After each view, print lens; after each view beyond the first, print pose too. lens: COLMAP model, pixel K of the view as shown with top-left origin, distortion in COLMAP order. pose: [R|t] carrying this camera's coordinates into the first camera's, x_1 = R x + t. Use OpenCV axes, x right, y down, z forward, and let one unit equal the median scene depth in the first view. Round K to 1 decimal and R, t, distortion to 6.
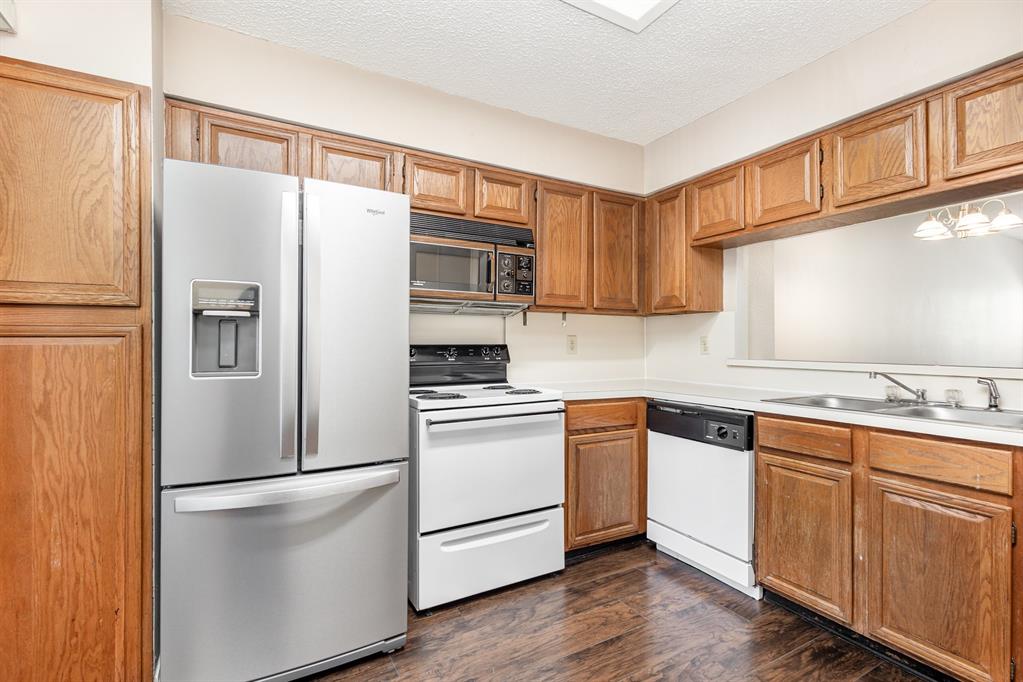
lens RADIAL K [[479.7, 0, 509.3], [0, 479.7, 344.0], [0, 0, 1]] dist [0.003392, -0.000897]
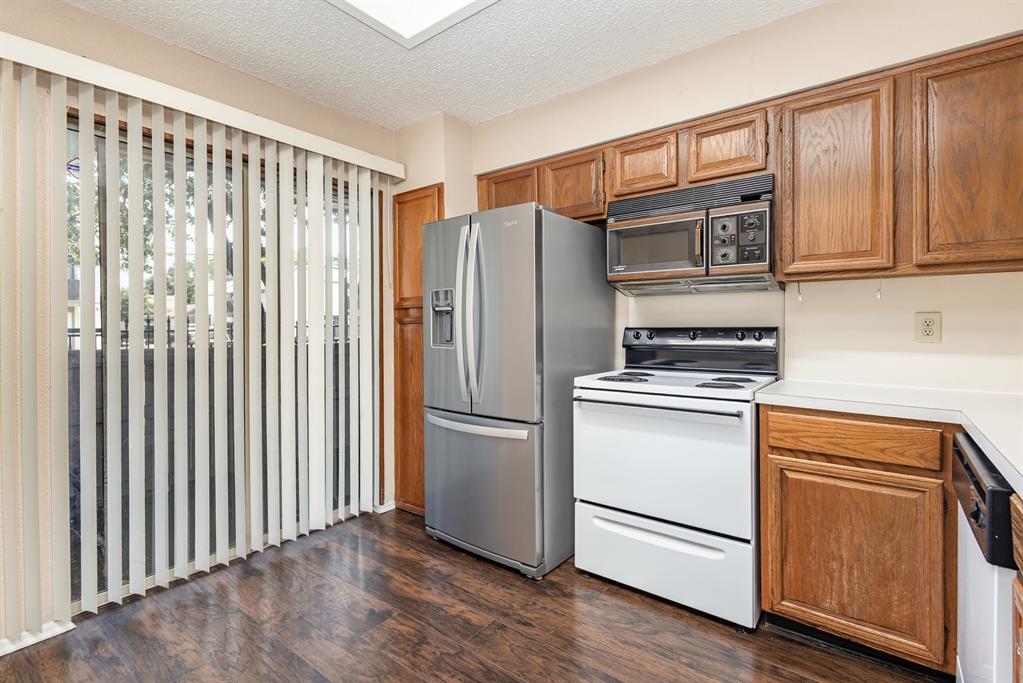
lens RADIAL K [[479.7, 0, 506.7], [0, 479.7, 331.7], [0, 0, 1]] dist [0.003392, -0.000897]
pose [[0.375463, 0.006341, -0.926816, 0.638875], [0.002515, 0.999966, 0.007860, 0.001902], [0.926834, -0.005282, 0.375434, 0.359635]]
